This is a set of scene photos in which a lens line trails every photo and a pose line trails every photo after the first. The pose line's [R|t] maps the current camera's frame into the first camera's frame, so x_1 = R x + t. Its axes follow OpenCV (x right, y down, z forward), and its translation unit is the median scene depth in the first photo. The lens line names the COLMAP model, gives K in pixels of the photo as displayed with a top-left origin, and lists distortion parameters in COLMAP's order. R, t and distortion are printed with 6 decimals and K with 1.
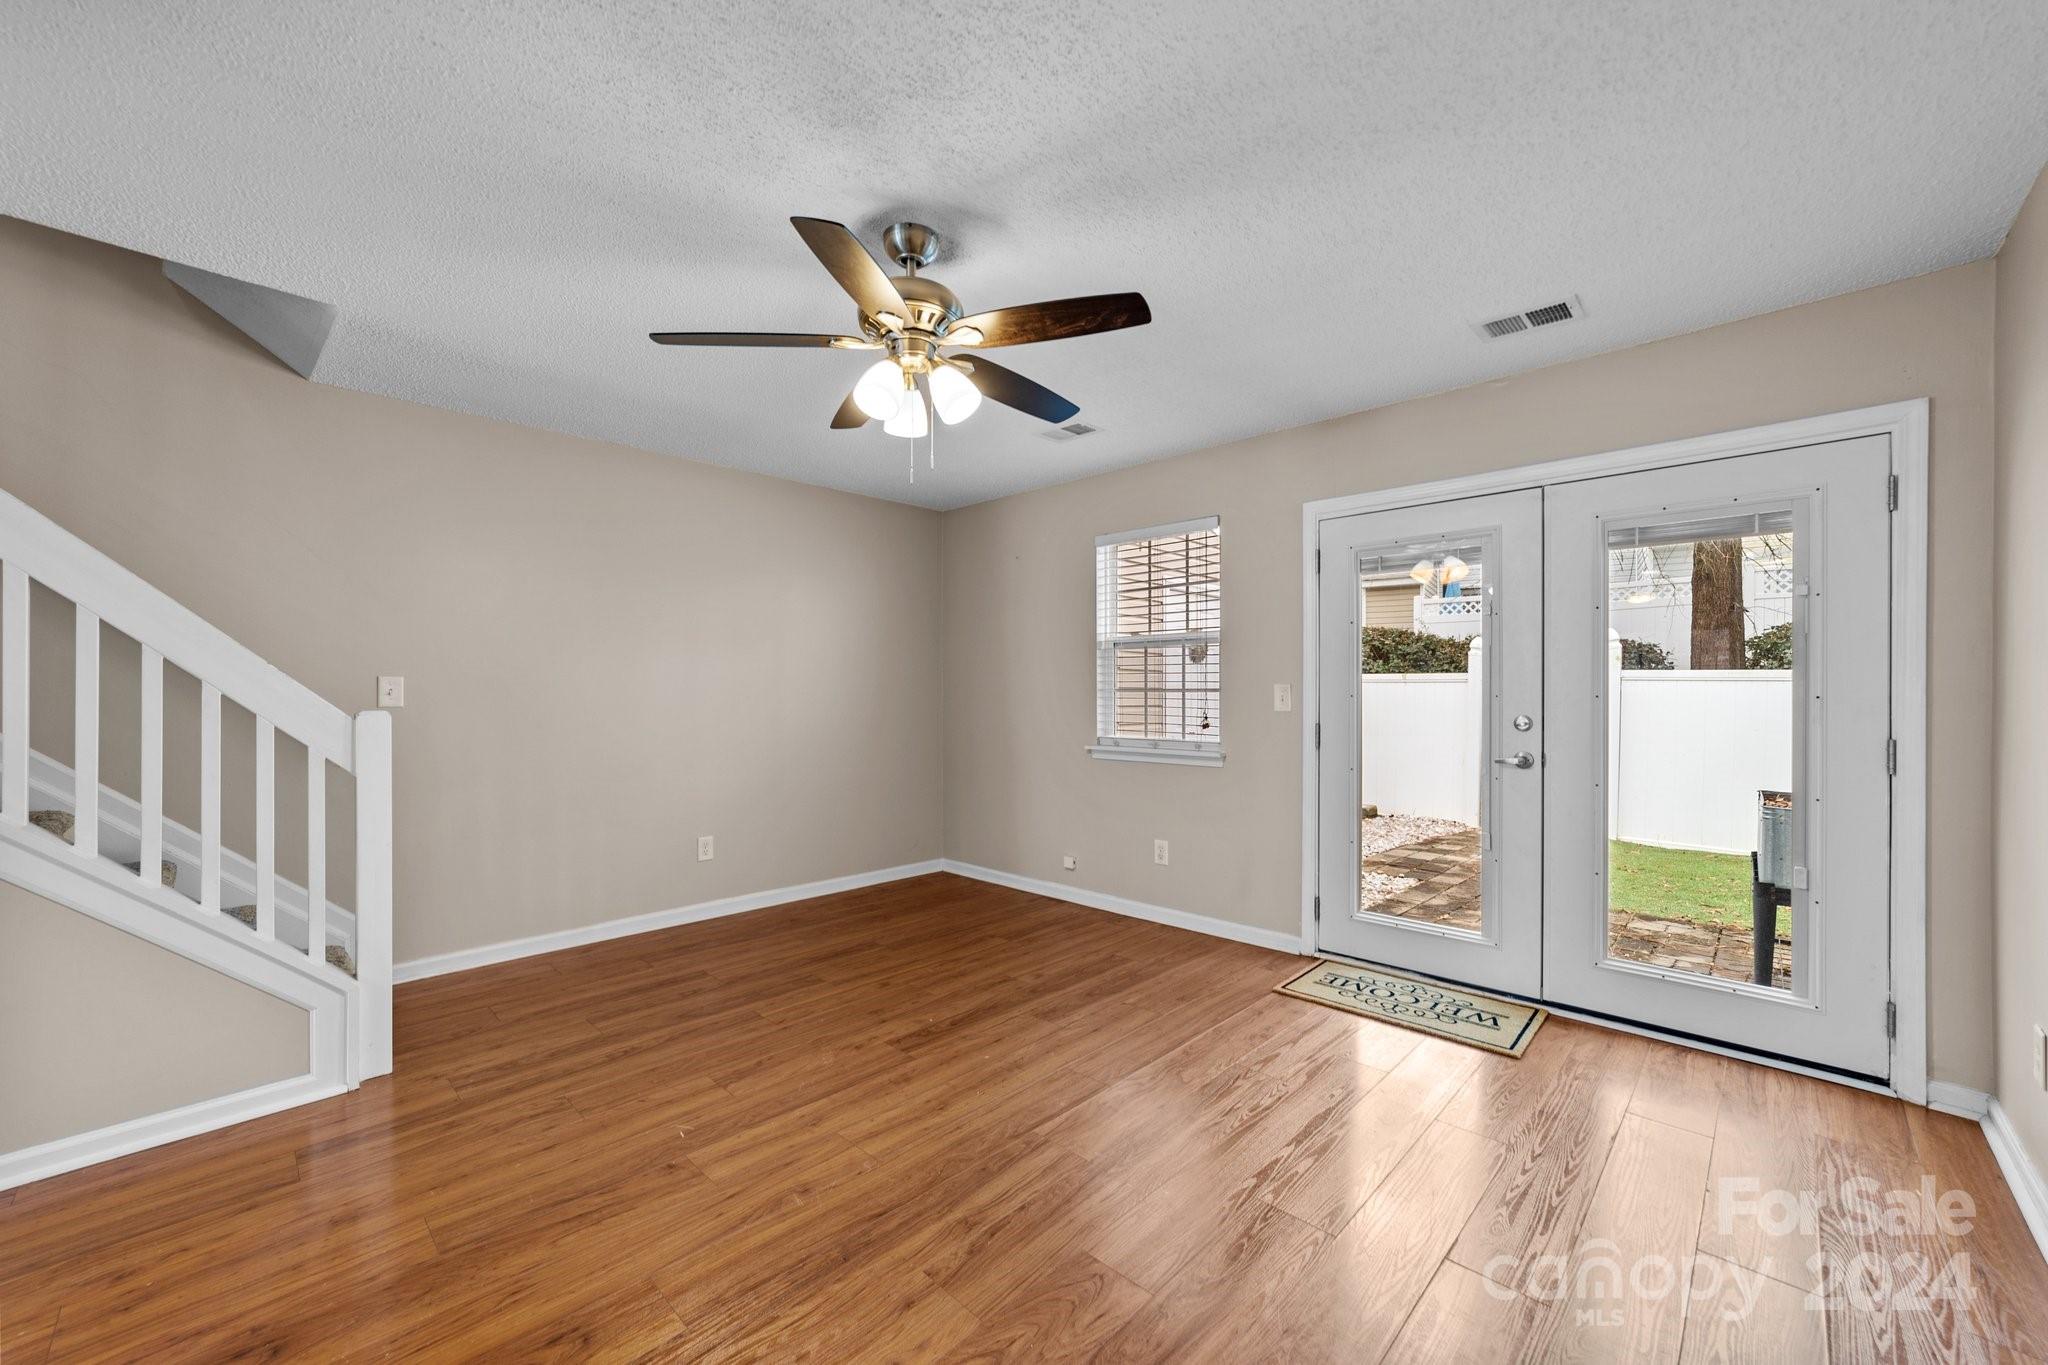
lens RADIAL K [[792.2, 0, 1029.0], [0, 792.2, 698.9], [0, 0, 1]] dist [-0.017521, 0.008629]
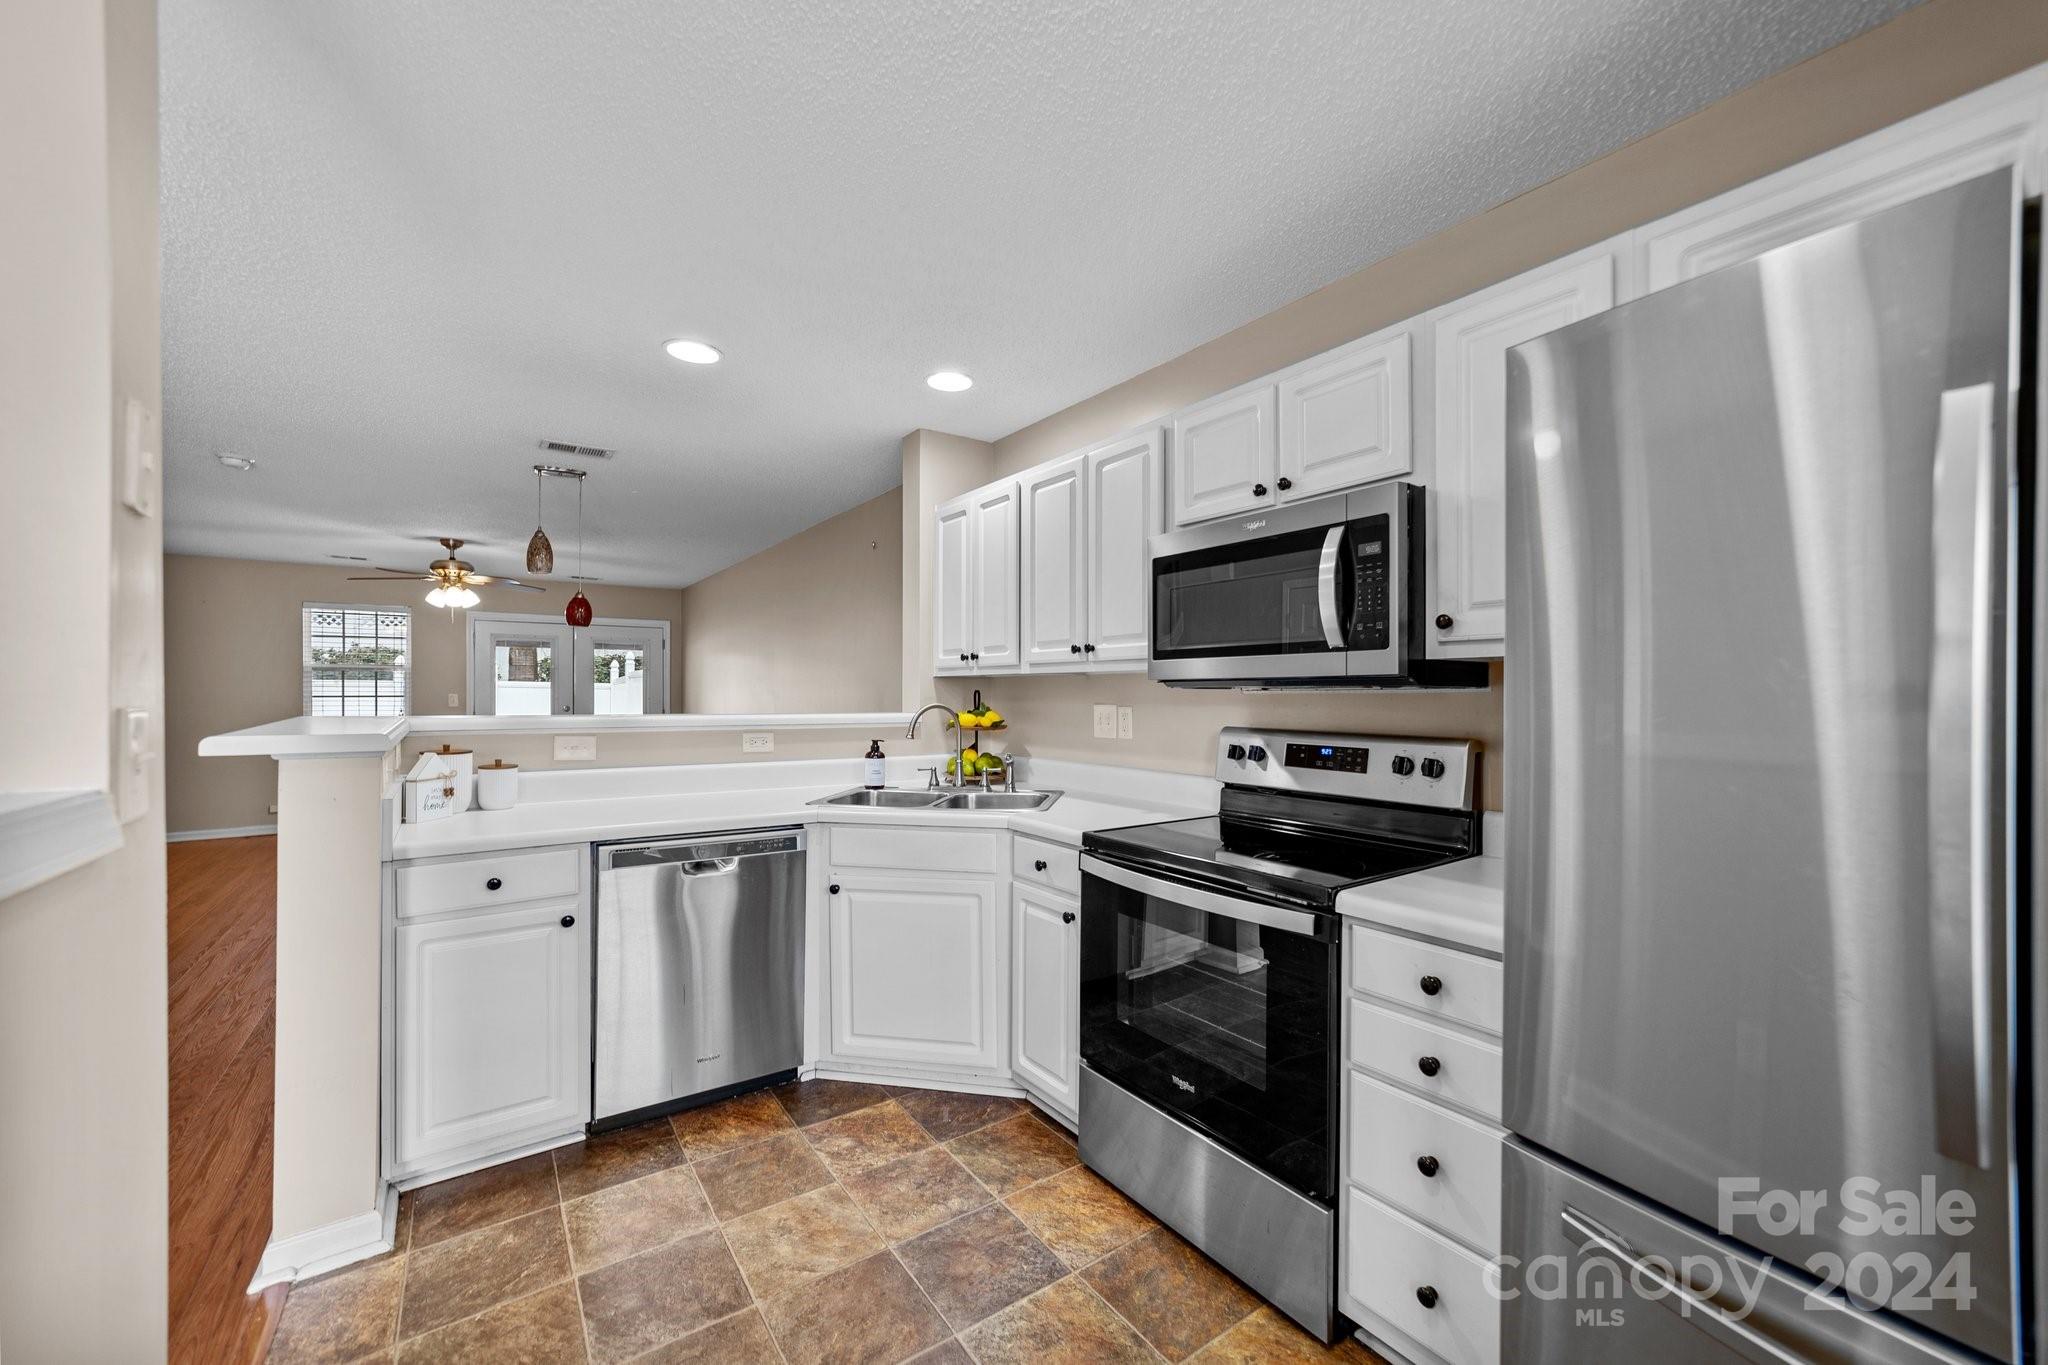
lens RADIAL K [[792.2, 0, 1018.6], [0, 792.2, 692.2], [0, 0, 1]] dist [-0.017521, 0.008629]
pose [[0.194911, -0.000385, 0.980821, -1.972376], [0.008165, 0.999966, -0.001230, -0.010700], [-0.980787, 0.008248, 0.194907, -1.213365]]
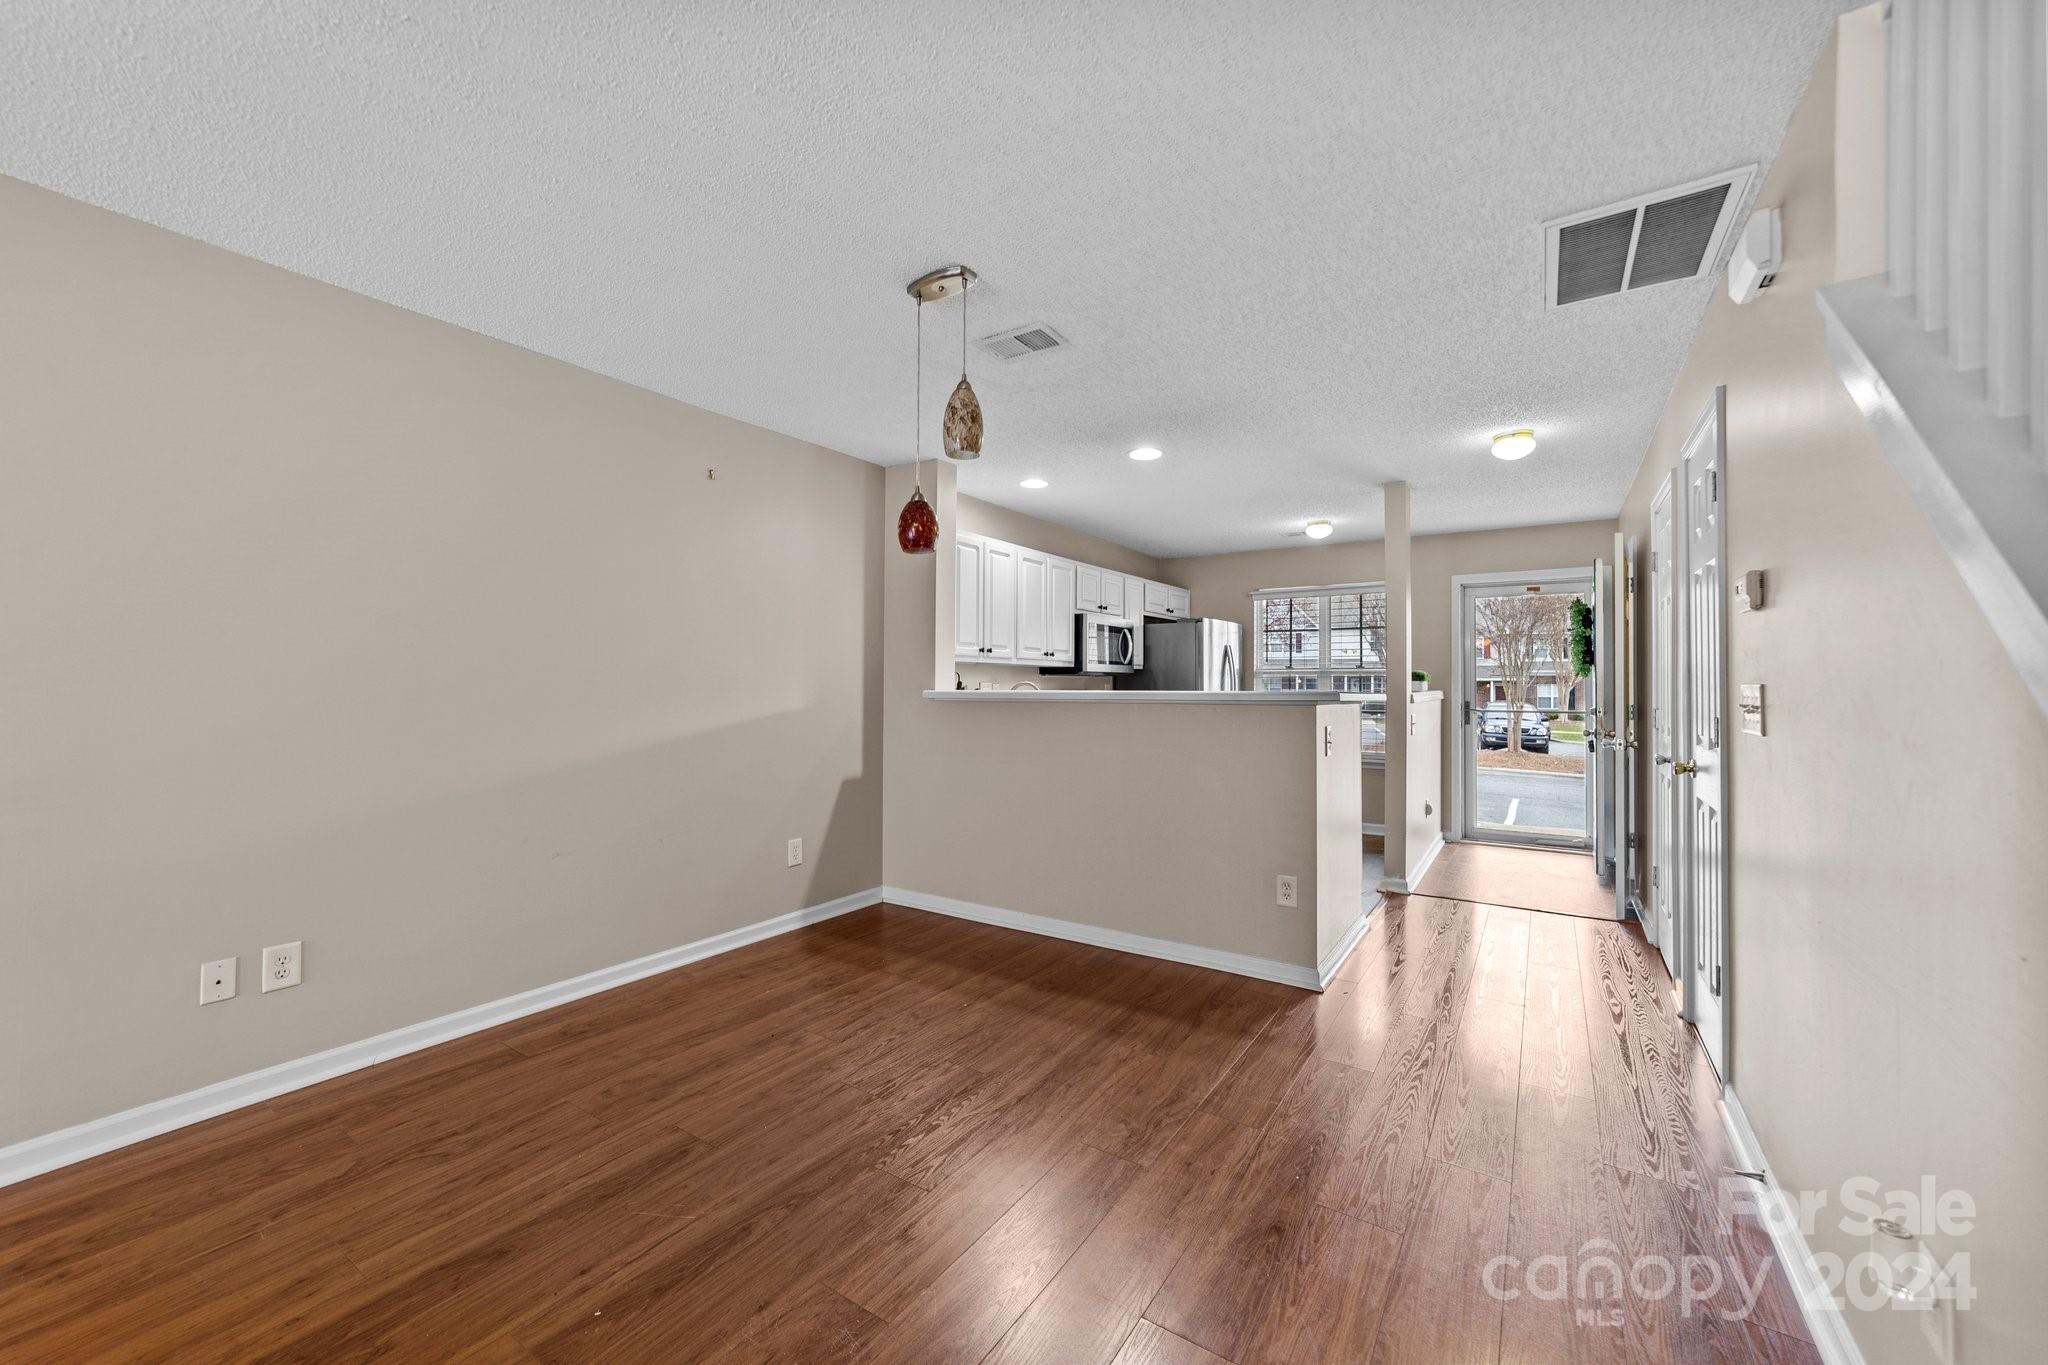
lens RADIAL K [[792.2, 0, 1032.7], [0, 792.2, 673.6], [0, 0, 1]] dist [-0.017521, 0.008629]
pose [[-0.982888, -0.006750, -0.184079, -0.609581], [-0.005917, 0.999970, -0.005072, -0.006003], [0.184108, -0.003896, -0.982898, 0.811423]]
